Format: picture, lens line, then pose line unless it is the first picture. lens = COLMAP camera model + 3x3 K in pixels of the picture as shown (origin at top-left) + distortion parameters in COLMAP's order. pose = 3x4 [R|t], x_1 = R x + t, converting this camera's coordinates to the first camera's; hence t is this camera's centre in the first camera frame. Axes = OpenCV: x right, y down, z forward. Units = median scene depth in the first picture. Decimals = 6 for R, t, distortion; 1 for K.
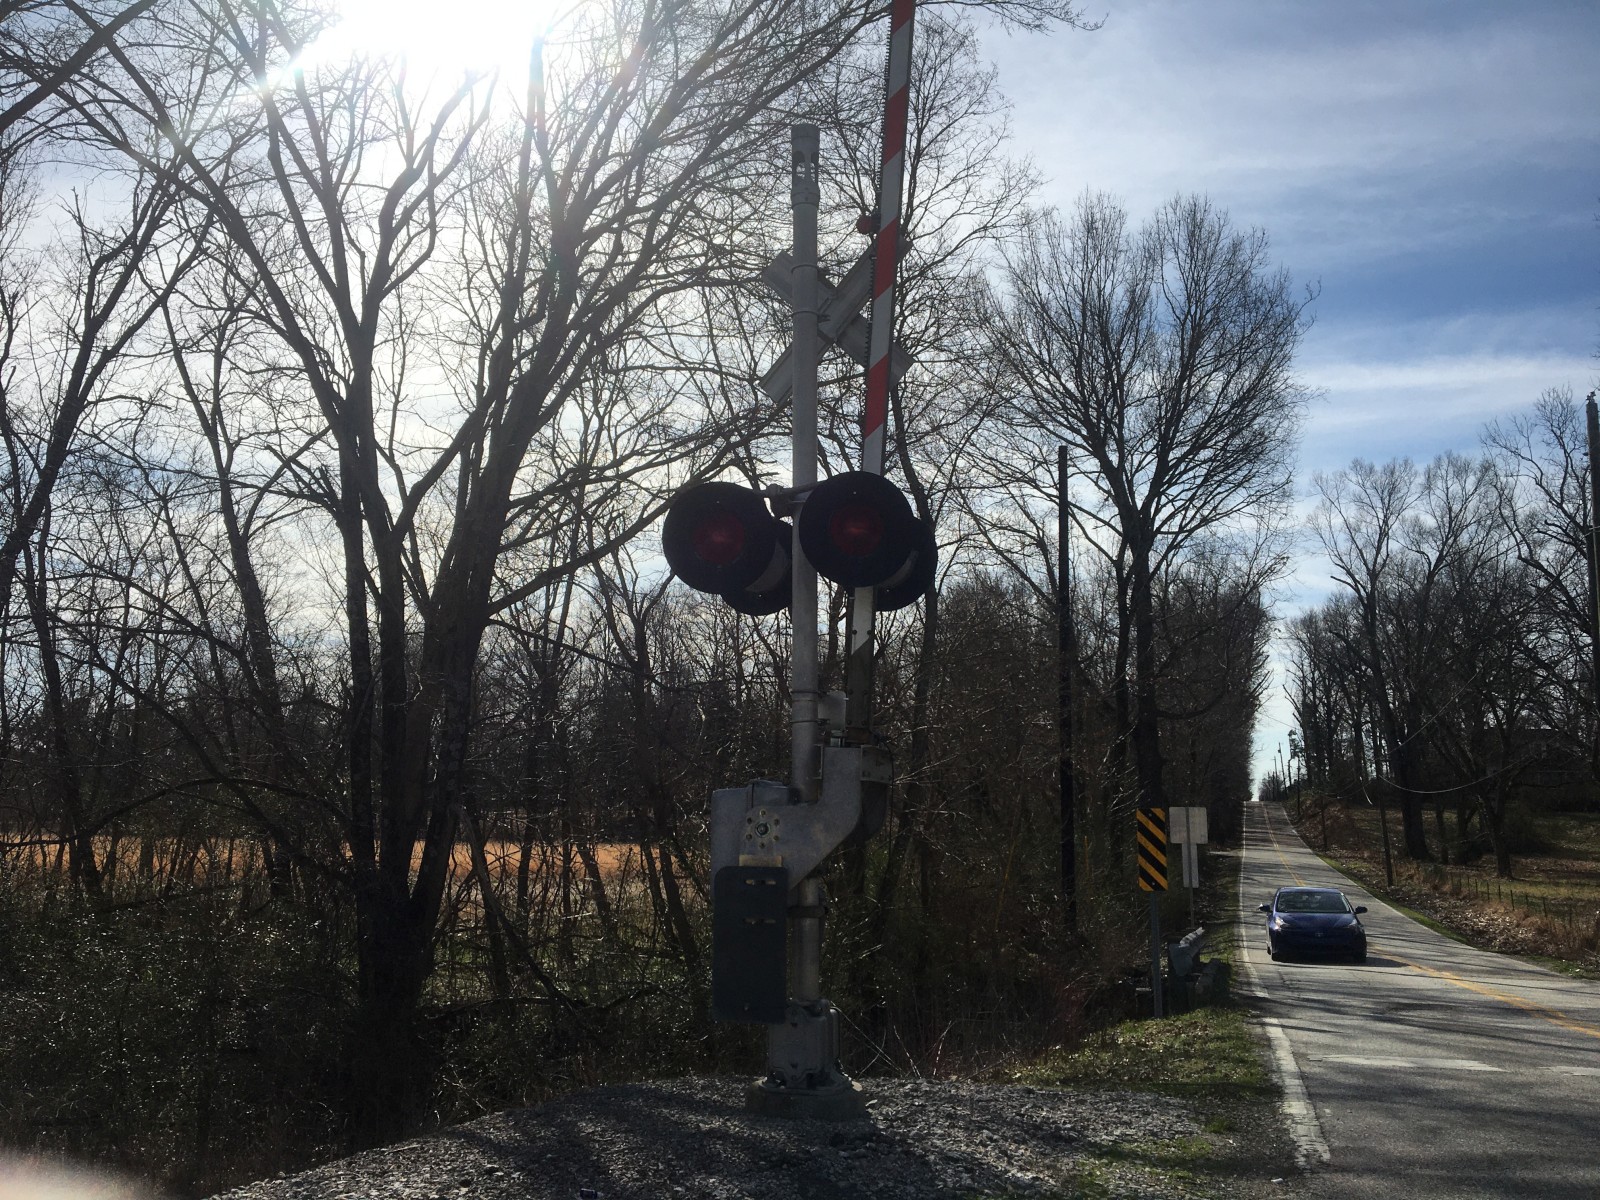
lens RADIAL K [[1330.8, 0, 807.1], [0, 1330.8, 603.4], [0, 0, 1]] dist [0.065165, -0.094340]
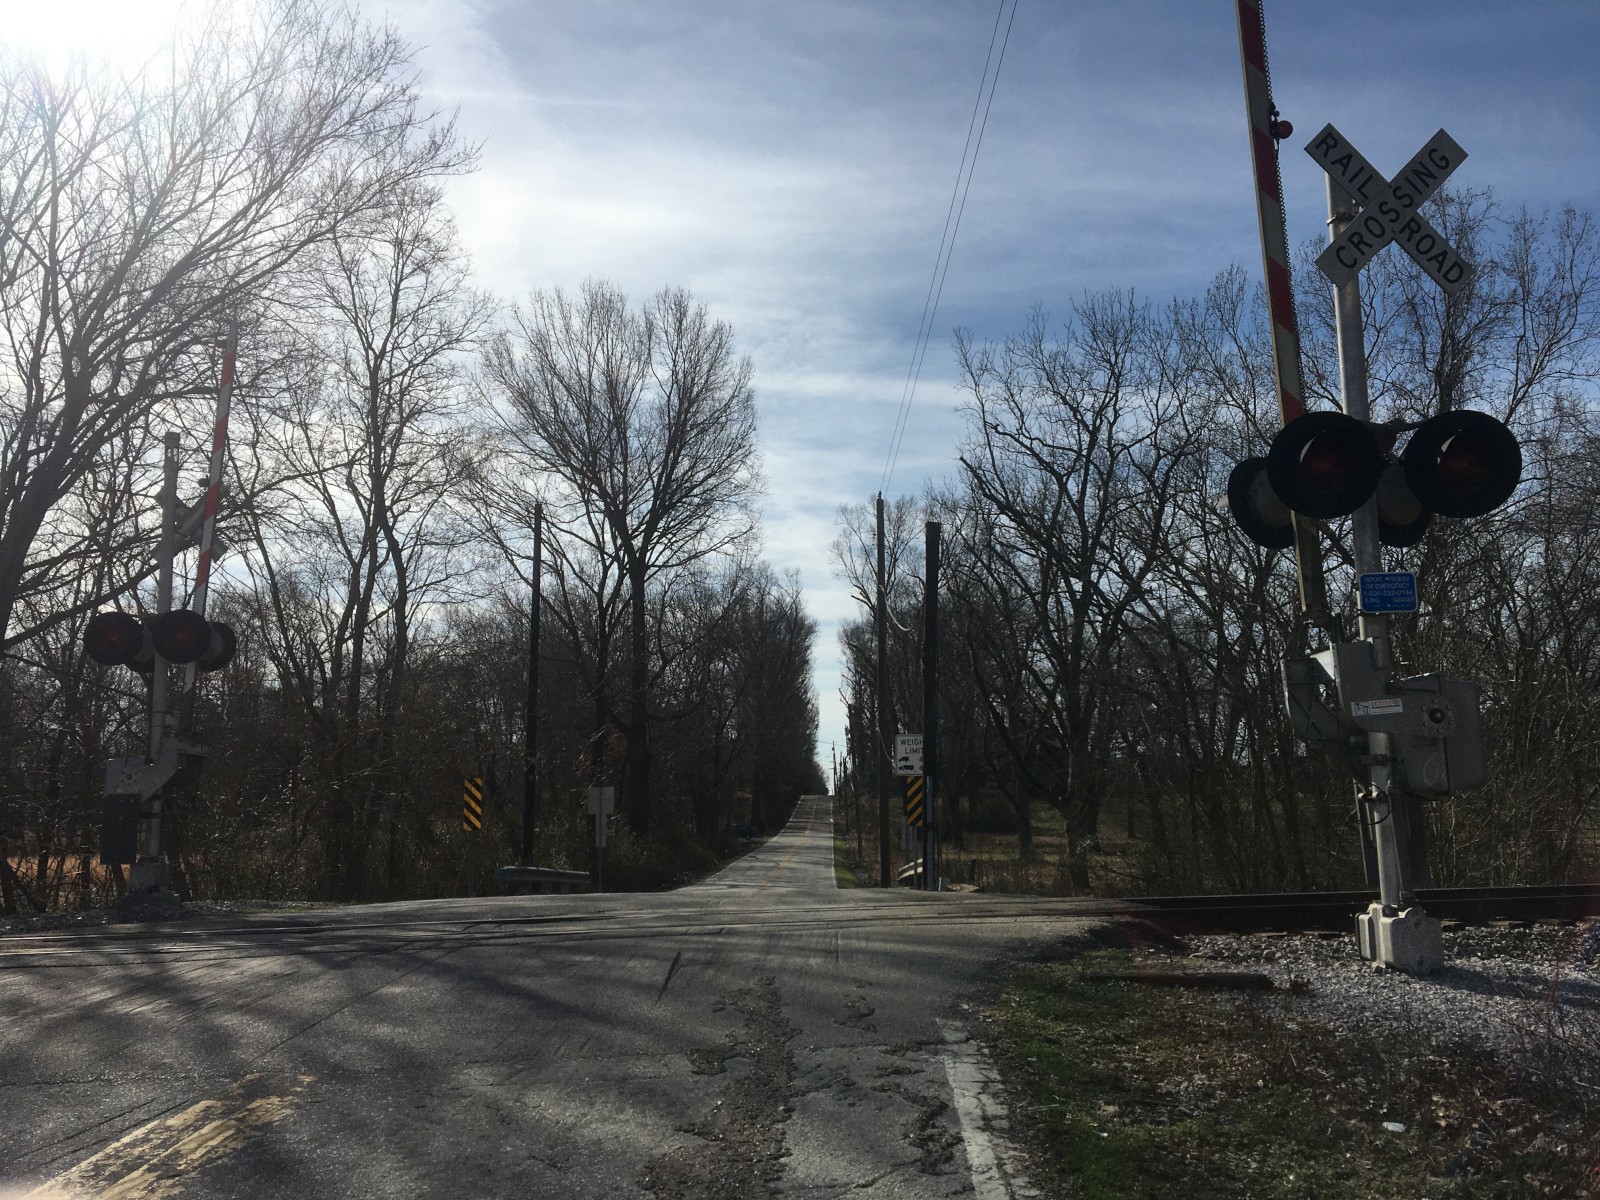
lens RADIAL K [[1330.8, 0, 785.3], [0, 1330.8, 601.0], [0, 0, 1]] dist [0.065165, -0.094340]
pose [[0.961997, 0.013979, 0.272701, 0.088842], [-0.012644, 0.999898, -0.006653, -0.026119], [-0.272766, 0.002952, 0.962076, -0.315548]]
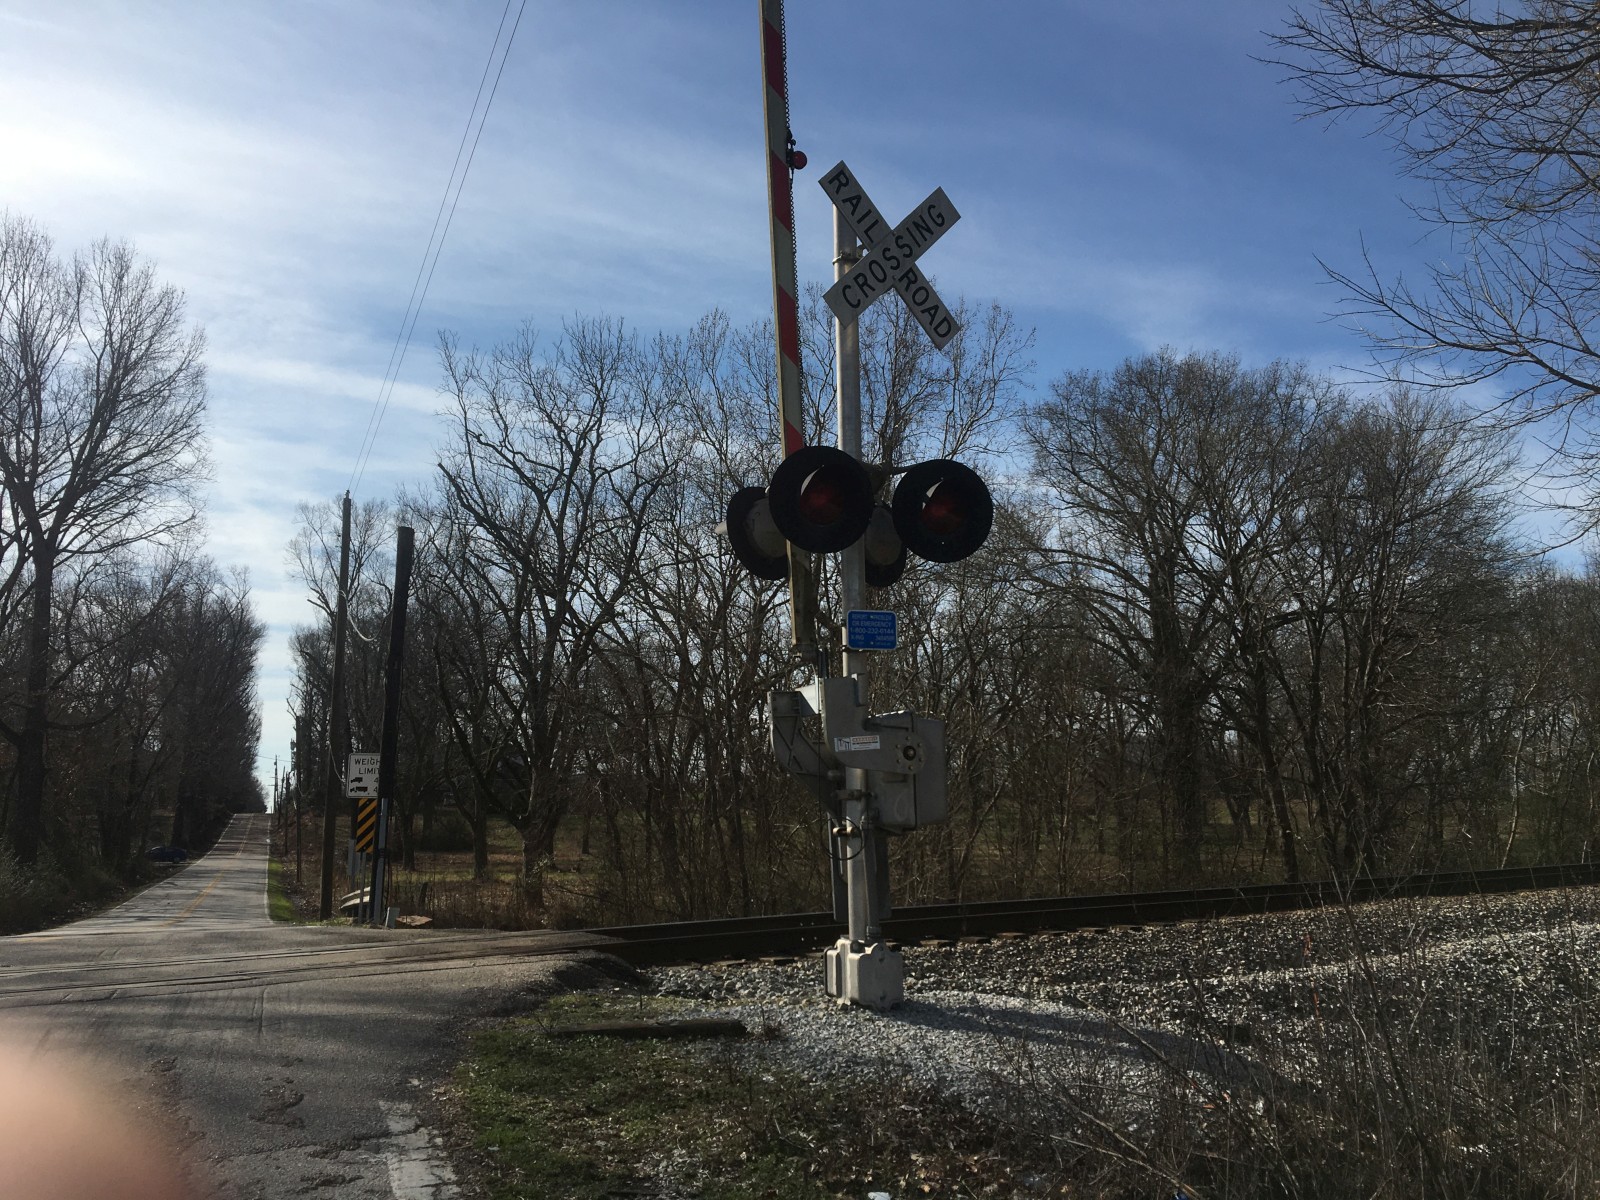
lens RADIAL K [[1330.8, 0, 802.6], [0, 1330.8, 614.1], [0, 0, 1]] dist [0.065165, -0.094340]
pose [[0.775152, 0.069676, 0.627921, 0.092537], [-0.068179, 0.997321, -0.026500, -0.026207], [-0.628086, -0.022270, 0.777825, -0.304690]]
